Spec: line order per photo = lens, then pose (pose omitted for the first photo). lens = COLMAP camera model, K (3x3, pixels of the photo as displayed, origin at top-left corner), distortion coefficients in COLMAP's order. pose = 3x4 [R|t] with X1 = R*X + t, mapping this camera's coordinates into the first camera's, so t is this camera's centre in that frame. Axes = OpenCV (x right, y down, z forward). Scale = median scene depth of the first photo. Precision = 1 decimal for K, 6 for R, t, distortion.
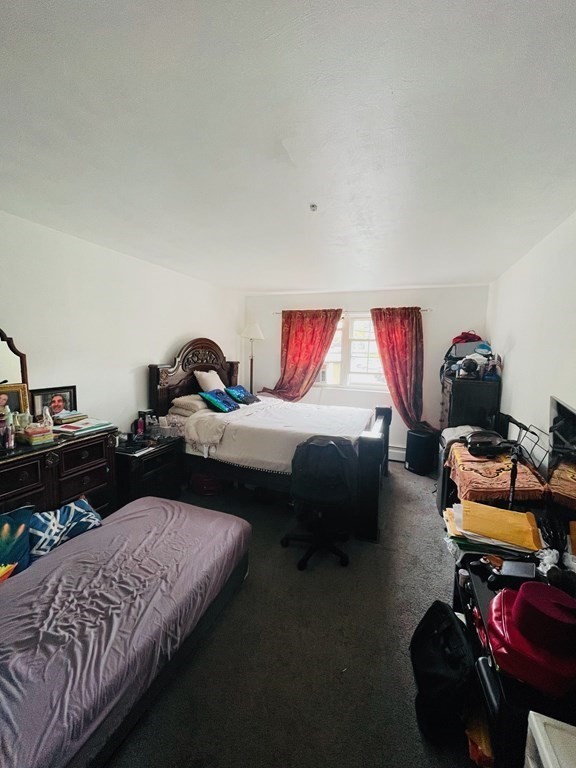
lens RADIAL K [[308.8, 0, 286.9], [0, 308.8, 383.7], [0, 0, 1]] dist [-0.002211, 0.000912]
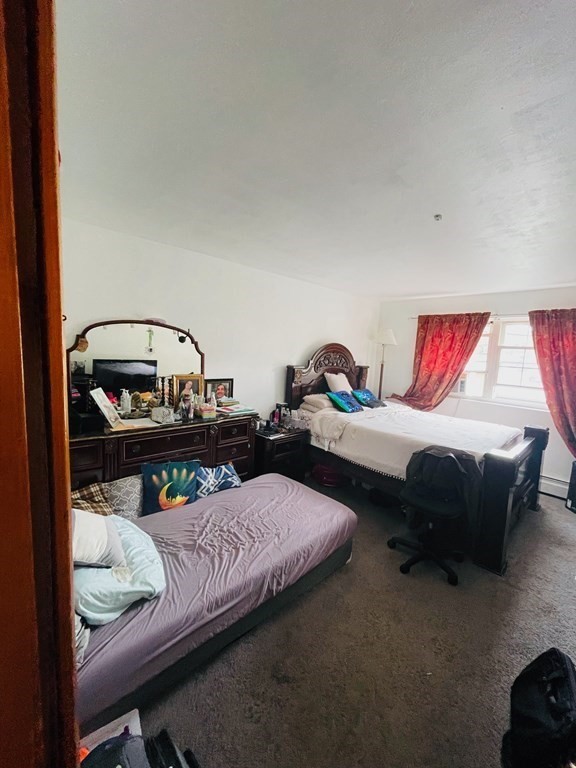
lens RADIAL K [[308.0, 0, 289.1], [0, 308.0, 384.8], [0, 0, 1]] dist [-0.000981, -0.000060]
pose [[0.904272, 0.070580, -0.421084, 0.082572], [-0.074854, 0.997174, 0.006394, 0.007347], [0.420345, 0.025737, 0.906999, -0.084105]]
